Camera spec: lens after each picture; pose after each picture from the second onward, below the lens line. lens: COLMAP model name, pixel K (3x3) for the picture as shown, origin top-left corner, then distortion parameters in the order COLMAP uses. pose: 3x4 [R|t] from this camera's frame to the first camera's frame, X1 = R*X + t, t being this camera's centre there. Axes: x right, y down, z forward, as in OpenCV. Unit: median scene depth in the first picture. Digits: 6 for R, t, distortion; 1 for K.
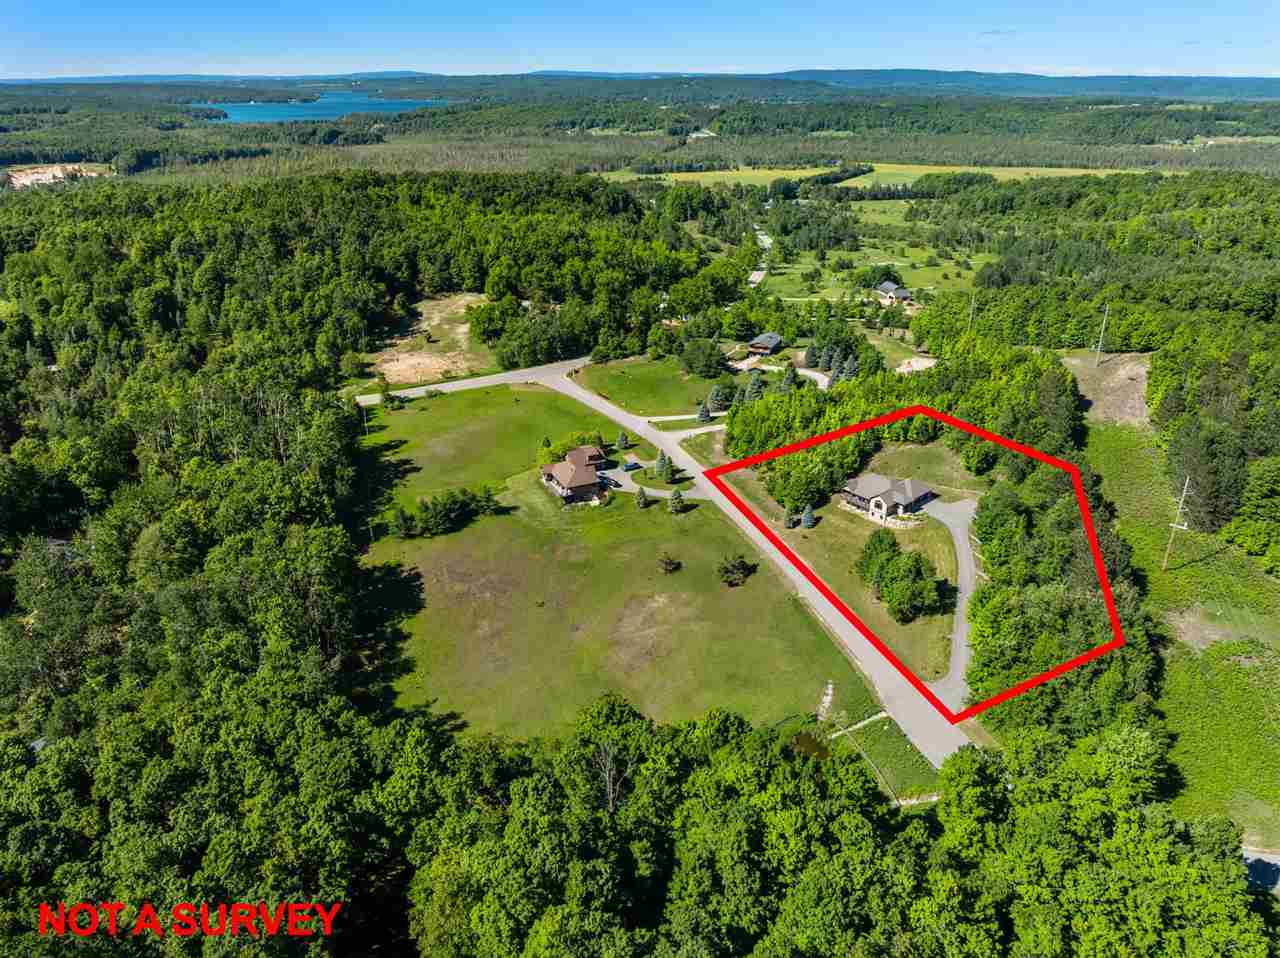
lens RADIAL K [[900.9, 0, 640.0], [0, 900.9, 479.0], [0, 0, 1]] dist [-0.031673, 0.002405]
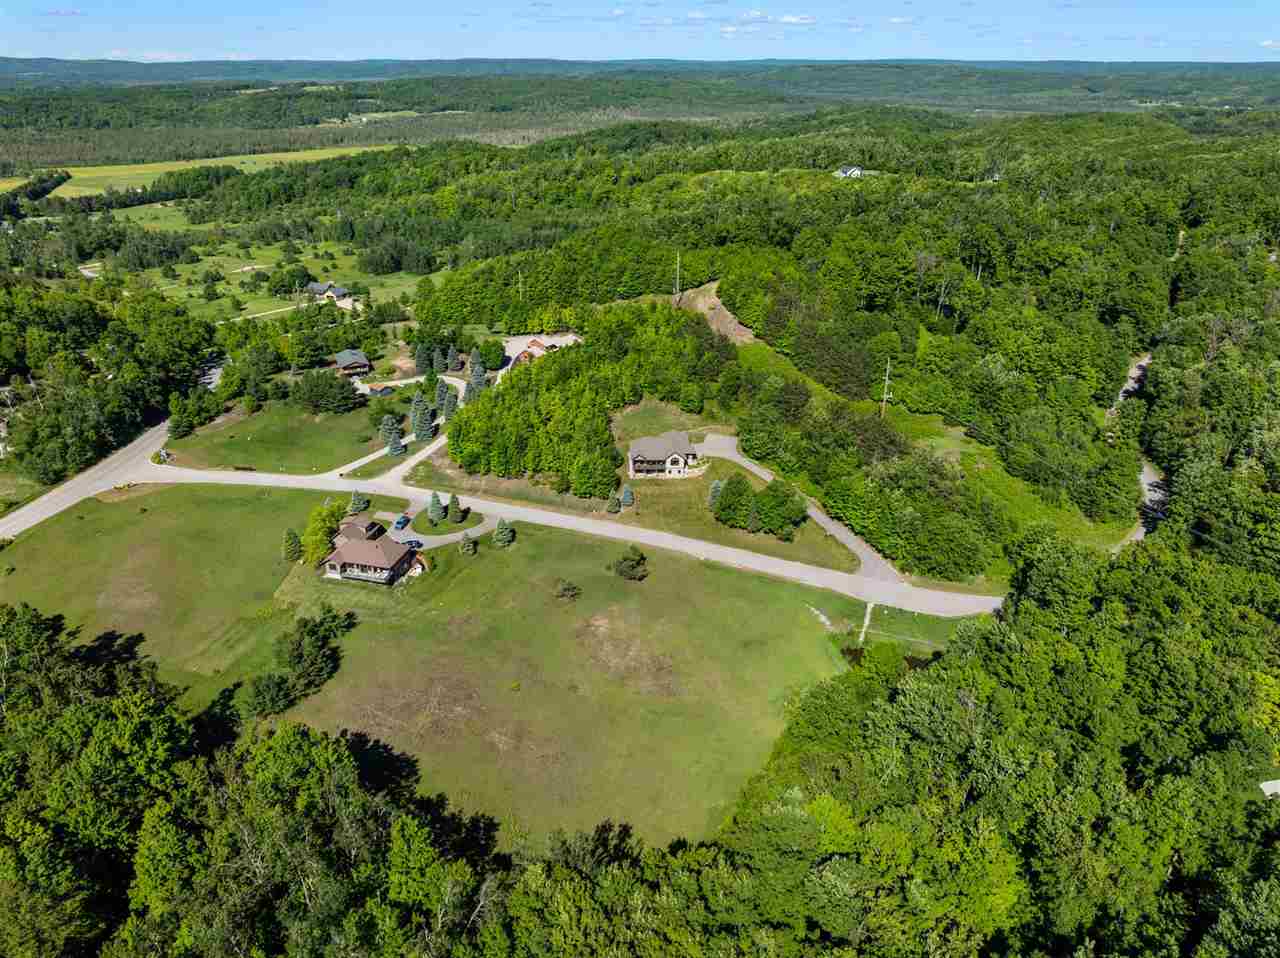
lens RADIAL K [[900.9, 0, 640.0], [0, 900.9, 479.0], [0, 0, 1]] dist [-0.031673, 0.002405]
pose [[0.637984, -0.326405, 0.697450, -0.409318], [0.317211, 0.936702, 0.148210, -0.098110], [-0.701680, 0.126683, 0.701140, 0.208746]]
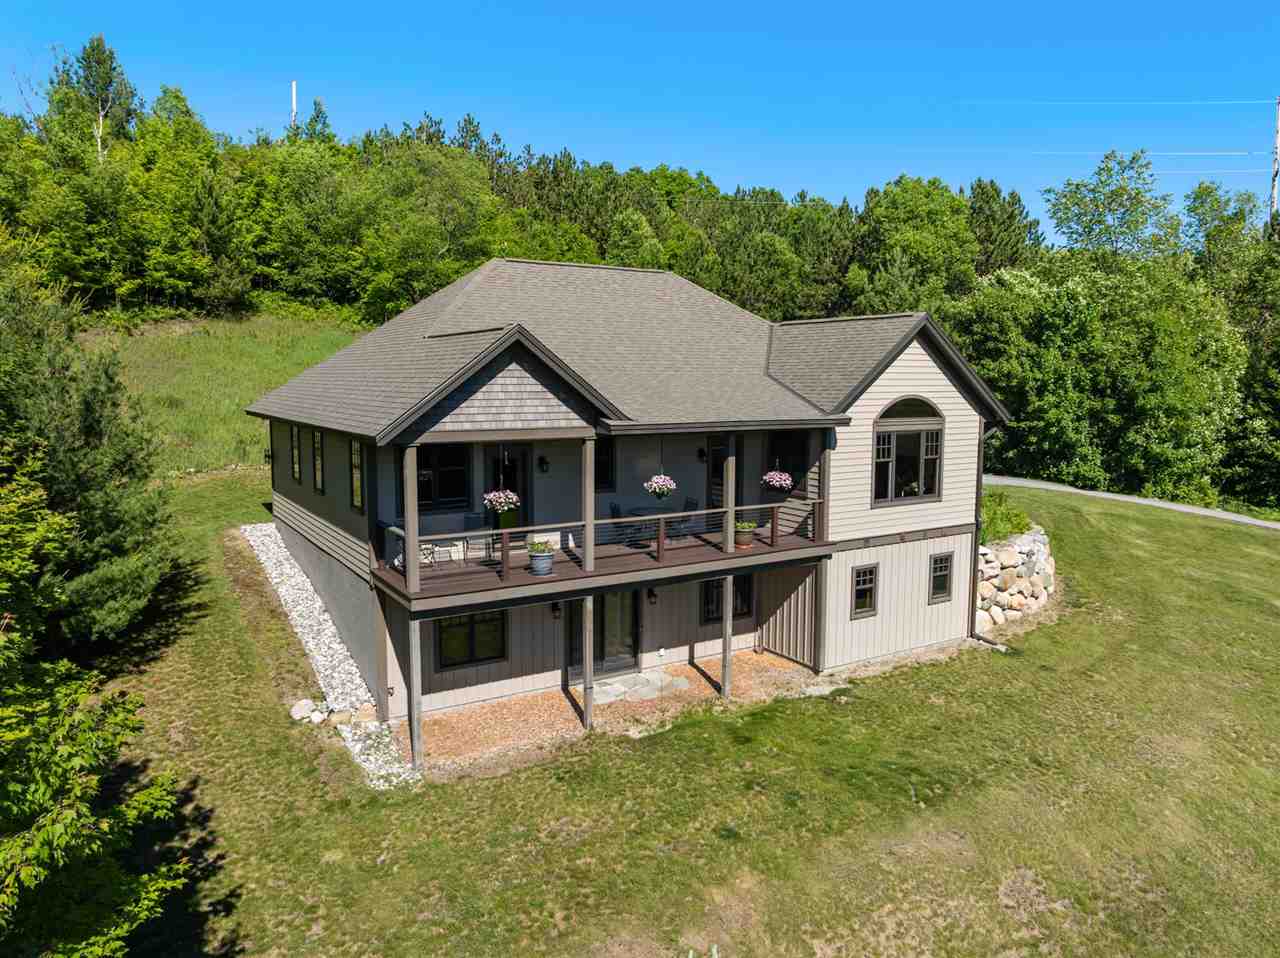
lens RADIAL K [[900.9, 0, 640.0], [0, 900.9, 479.0], [0, 0, 1]] dist [-0.031673, 0.002405]
pose [[0.162989, -0.110625, 0.980406, 0.134508], [0.410572, 0.911173, 0.034557, 0.013391], [-0.897143, 0.396895, 0.193930, 0.781558]]
